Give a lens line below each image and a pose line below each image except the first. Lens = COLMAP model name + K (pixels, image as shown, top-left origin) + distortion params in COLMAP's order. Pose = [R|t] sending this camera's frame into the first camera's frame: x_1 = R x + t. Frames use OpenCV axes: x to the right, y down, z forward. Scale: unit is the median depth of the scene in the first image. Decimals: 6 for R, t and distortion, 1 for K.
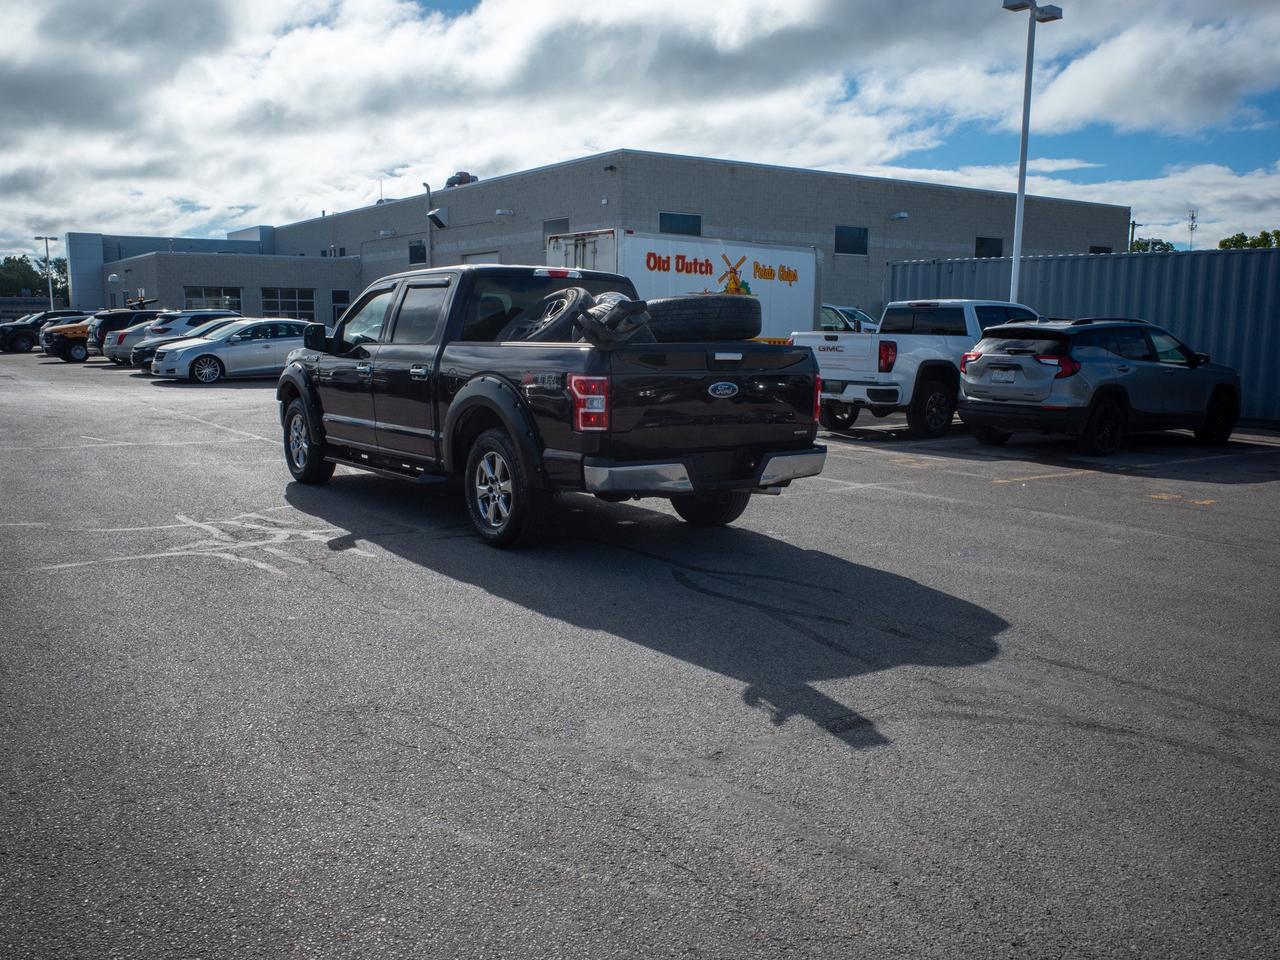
lens RADIAL K [[1154.7, 0, 641.6], [0, 1154.7, 480.7], [0, 0, 1]] dist [-0.080891, 0.077750]
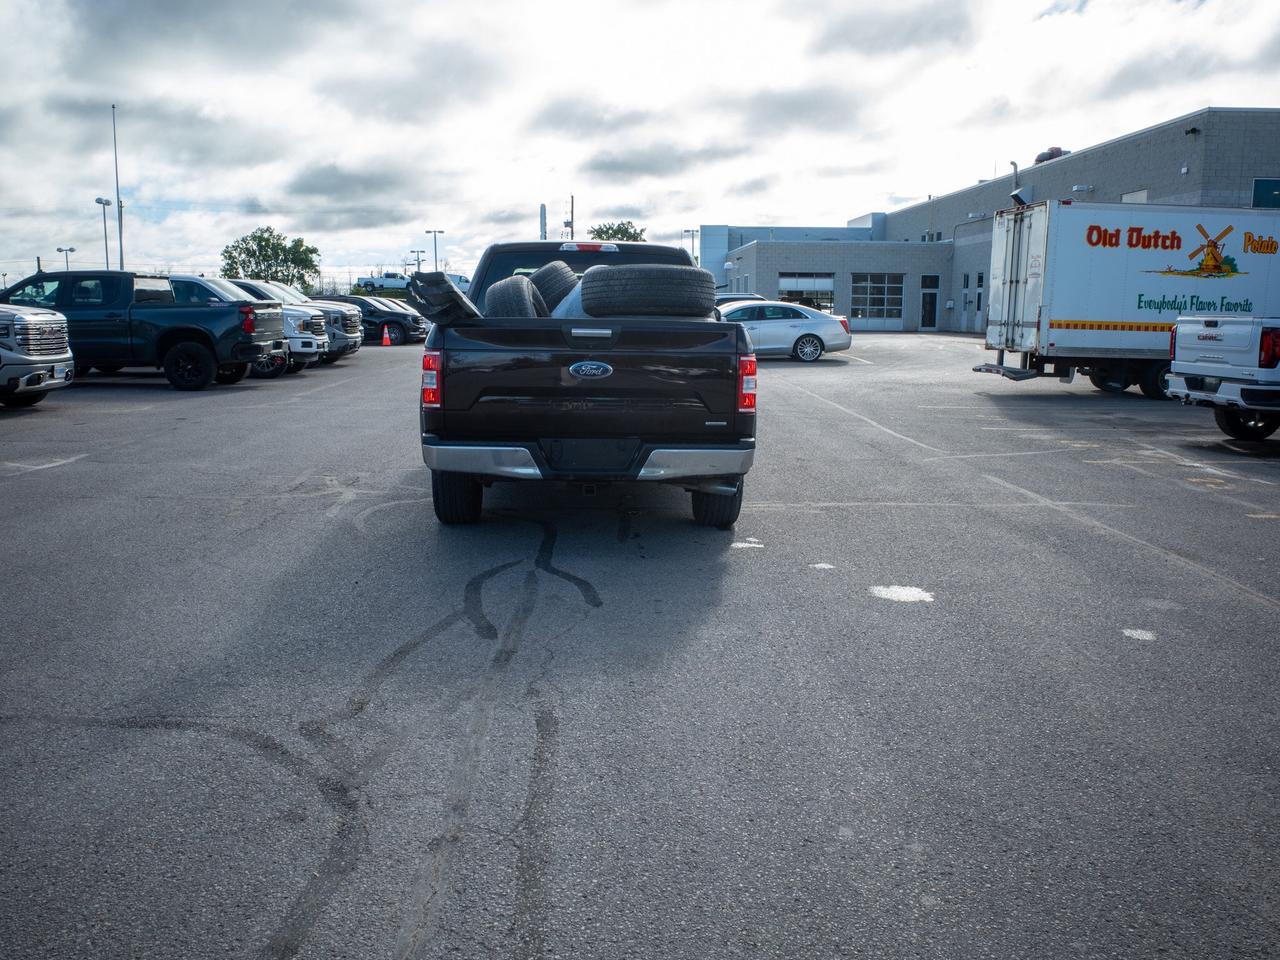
lens RADIAL K [[1154.7, 0, 643.0], [0, 1154.7, 493.5], [0, 0, 1]] dist [-0.080891, 0.077750]
pose [[0.832424, 0.085077, -0.547569, 0.206024], [-0.073355, 0.996366, 0.043292, -0.008559], [0.549262, 0.004129, 0.835640, 0.092707]]
